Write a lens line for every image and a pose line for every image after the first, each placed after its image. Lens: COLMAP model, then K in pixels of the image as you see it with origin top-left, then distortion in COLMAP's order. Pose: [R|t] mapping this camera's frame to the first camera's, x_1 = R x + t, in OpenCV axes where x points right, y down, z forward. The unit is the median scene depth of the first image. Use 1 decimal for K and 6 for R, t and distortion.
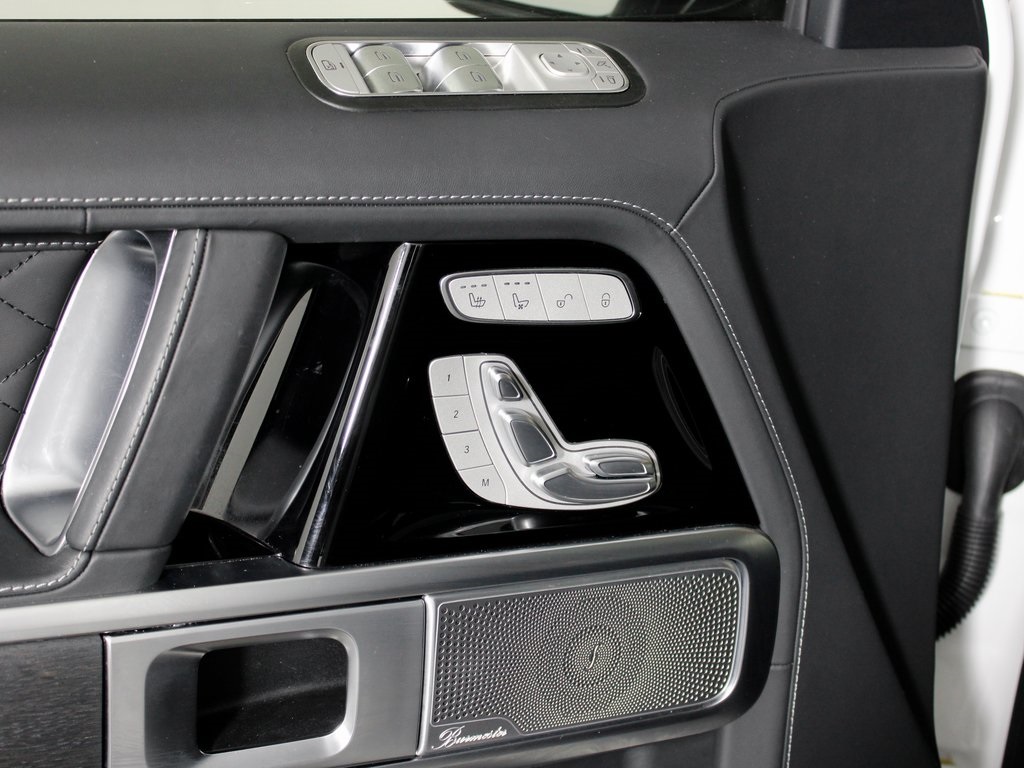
lens RADIAL K [[1433.1, 0, 507.2], [0, 1433.1, 381.7], [0, 0, 1]] dist [-0.010772, 0.000000]
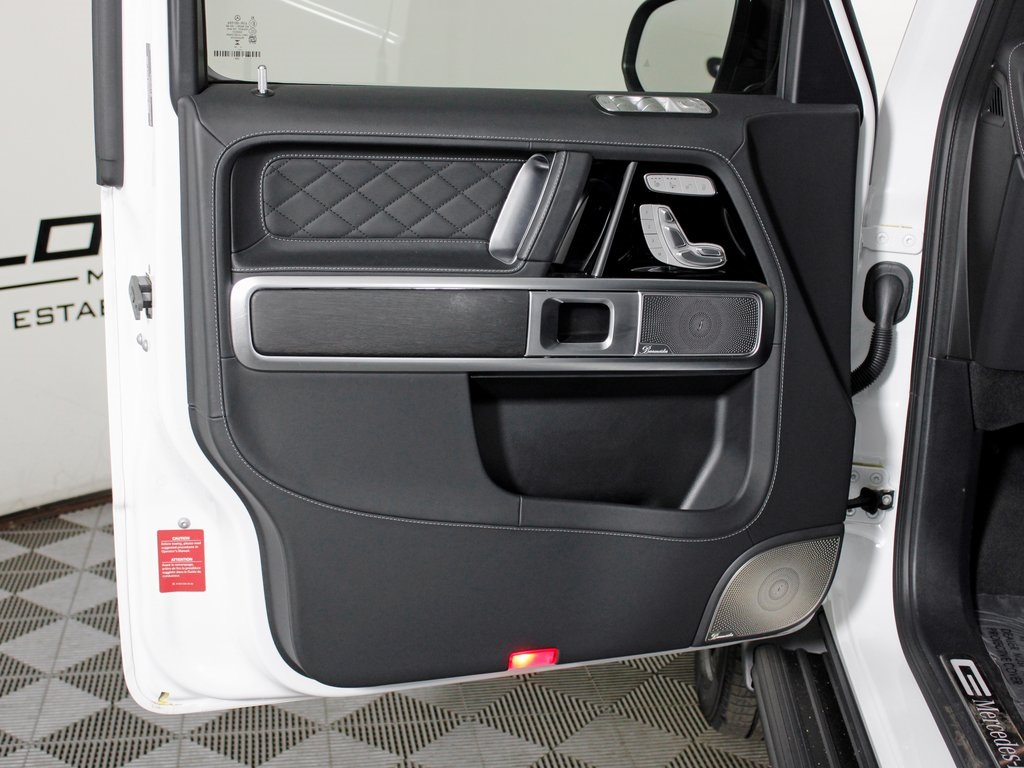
lens RADIAL K [[1318.3, 0, 517.0], [0, 1318.3, 385.8], [0, 0, 1]] dist [-0.058986, 0.000000]
pose [[0.996600, -0.000873, -0.082391, -0.080128], [-0.008713, 0.993221, -0.115918, 0.615645], [0.081934, 0.116242, 0.989836, -1.461697]]
